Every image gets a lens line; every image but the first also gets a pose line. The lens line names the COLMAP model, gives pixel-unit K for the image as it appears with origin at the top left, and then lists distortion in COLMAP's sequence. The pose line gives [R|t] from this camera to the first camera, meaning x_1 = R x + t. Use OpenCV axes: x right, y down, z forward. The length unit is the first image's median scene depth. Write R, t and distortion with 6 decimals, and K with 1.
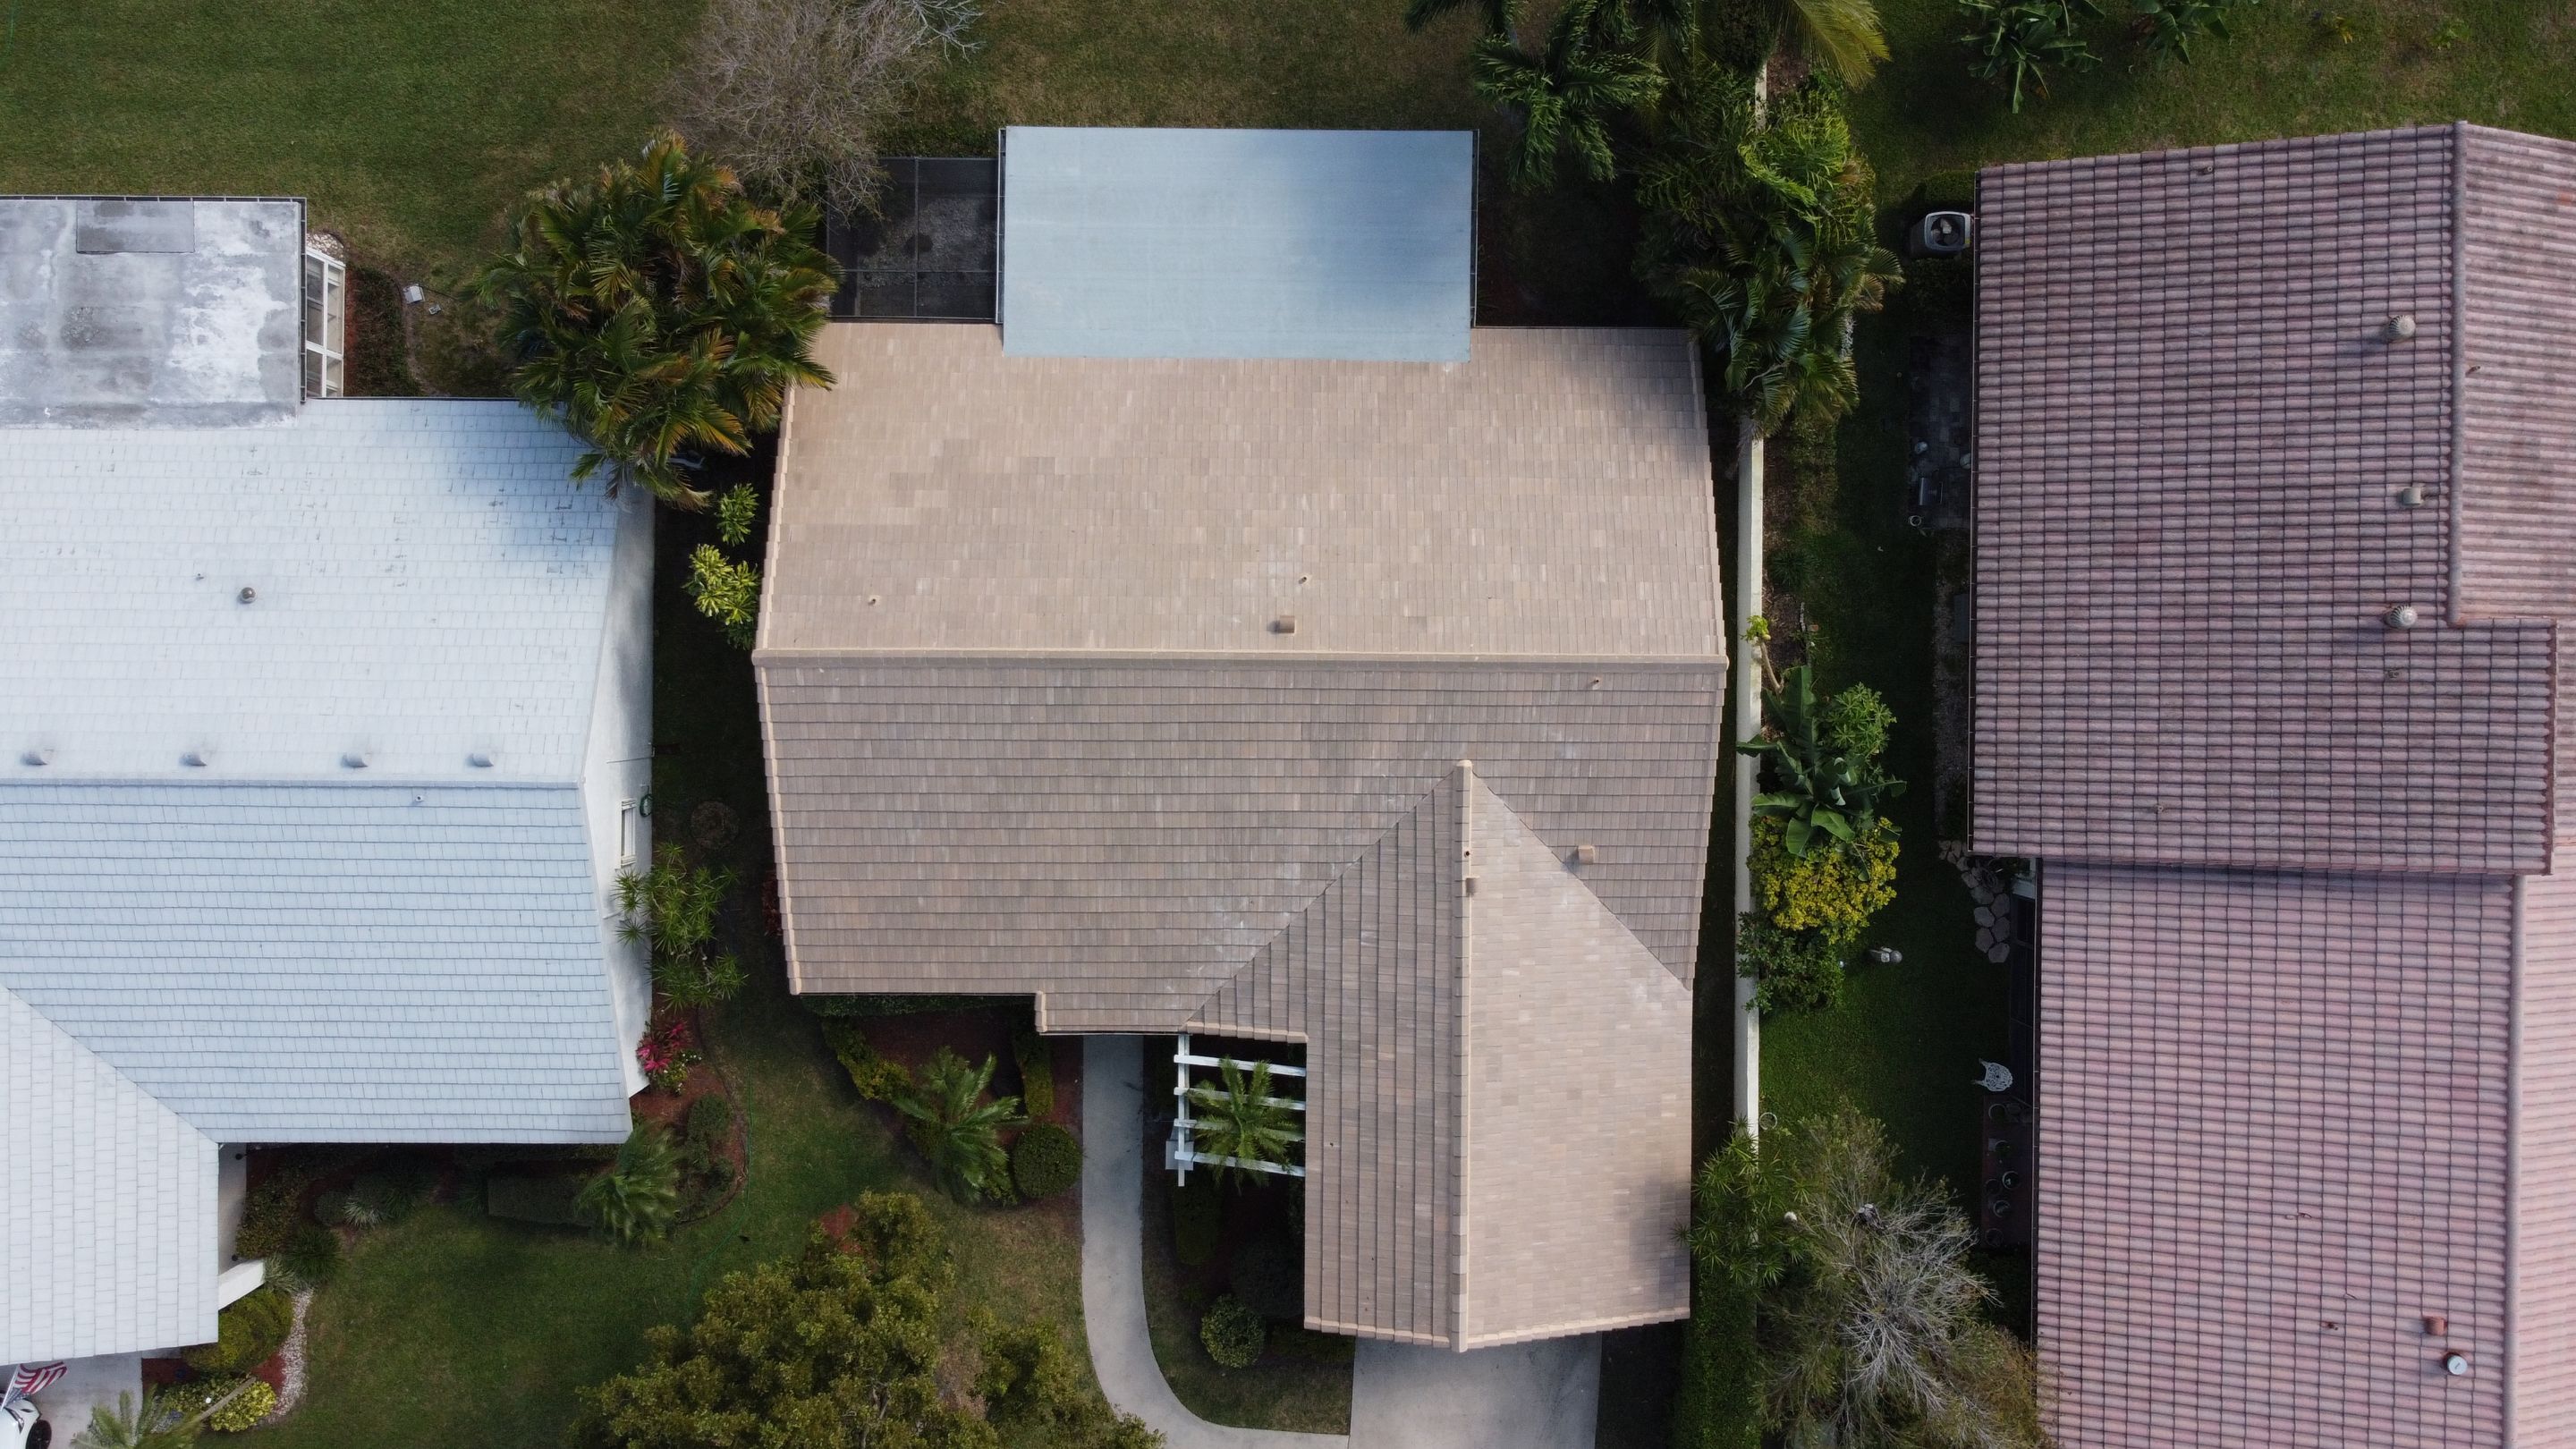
lens RADIAL K [[1949.5, 0, 1285.7], [0, 1949.5, 713.1], [0, 0, 1]] dist [0.004783, -0.002795]
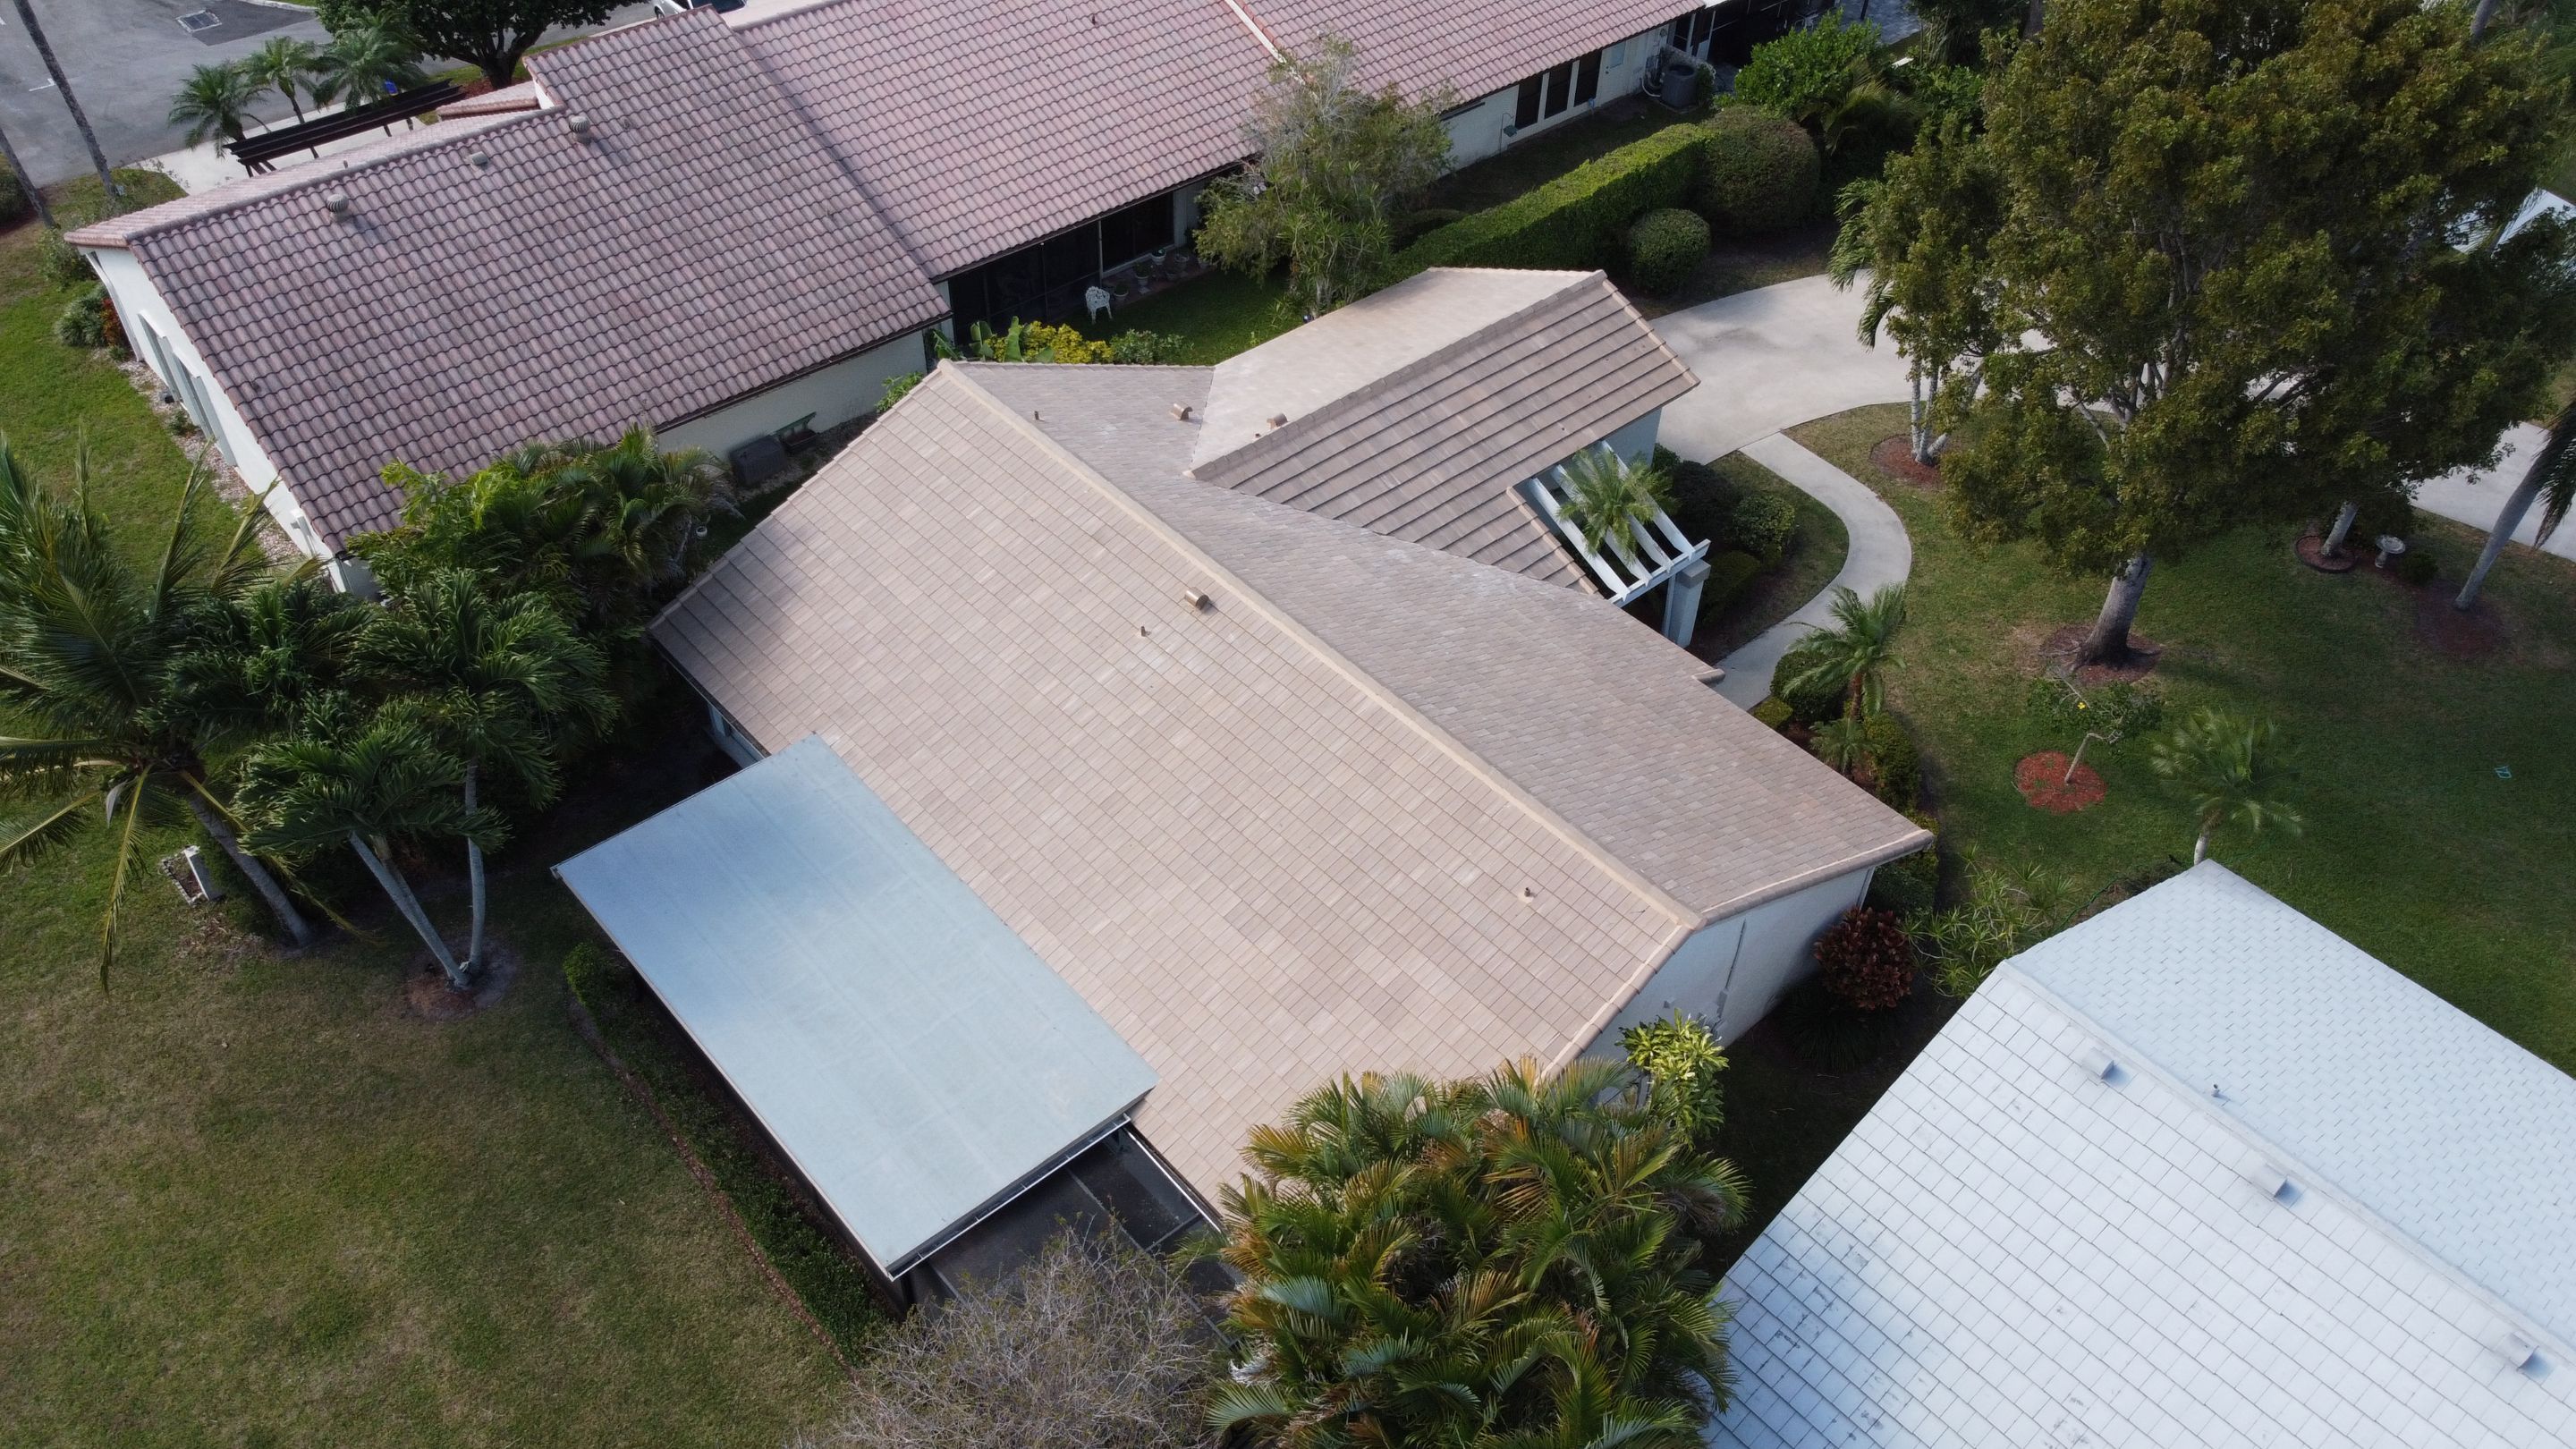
lens RADIAL K [[1949.5, 0, 1285.7], [0, 1949.5, 713.1], [0, 0, 1]] dist [0.004783, -0.002795]
pose [[-0.668424, -0.521176, 0.530646, -0.481926], [0.743523, -0.449424, 0.495169, -0.440601], [-0.019586, 0.725530, 0.687912, 0.411355]]
